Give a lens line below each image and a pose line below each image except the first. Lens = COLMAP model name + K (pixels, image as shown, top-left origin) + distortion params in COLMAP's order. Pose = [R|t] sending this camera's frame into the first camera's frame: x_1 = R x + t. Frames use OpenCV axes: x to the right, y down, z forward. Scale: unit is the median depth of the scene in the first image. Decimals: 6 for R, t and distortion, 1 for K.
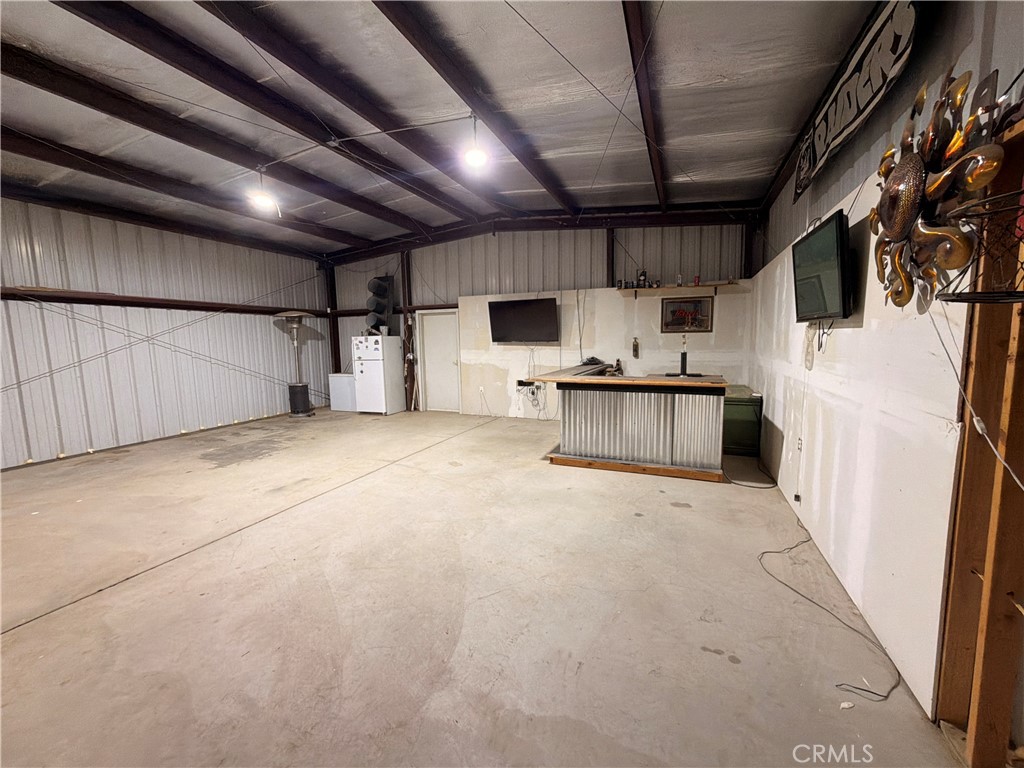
lens RADIAL K [[410.3, 0, 512.0], [0, 410.3, 384.0], [0, 0, 1]] dist [0.000718, 0.000015]
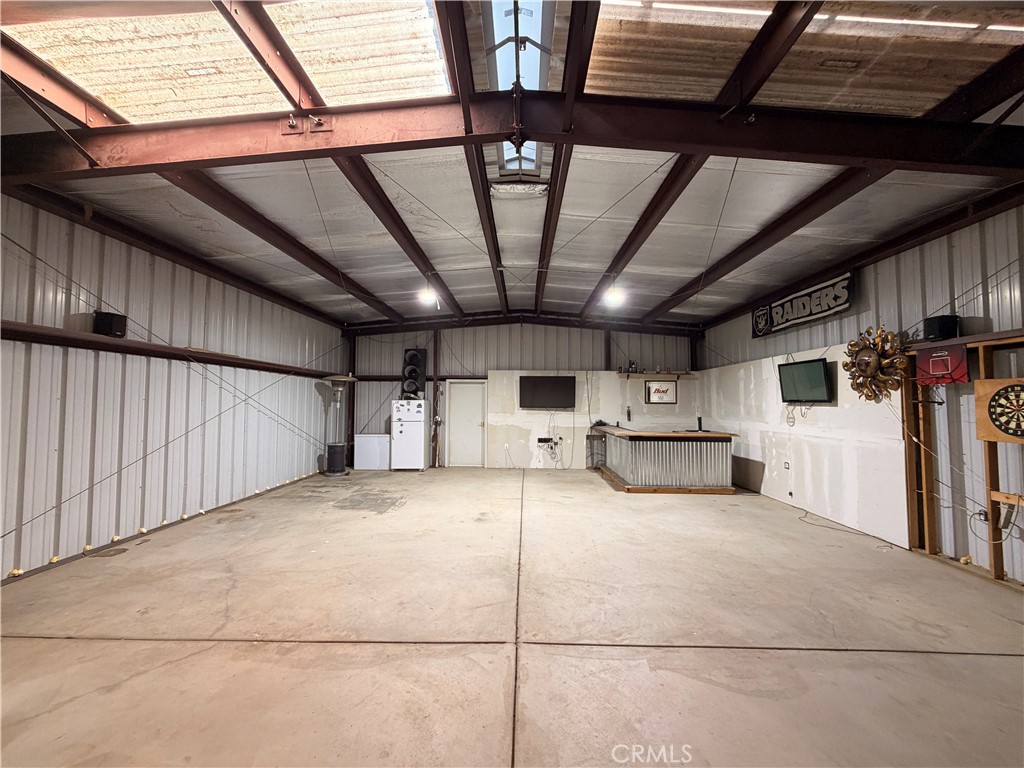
lens RADIAL K [[410.3, 0, 512.0], [0, 410.3, 384.0], [0, 0, 1]] dist [0.000718, 0.000015]
pose [[0.933803, 0.039246, 0.355629, -0.532087], [0.017101, 0.987934, -0.153928, 0.019605], [-0.357379, 0.149820, 0.921865, -0.162714]]
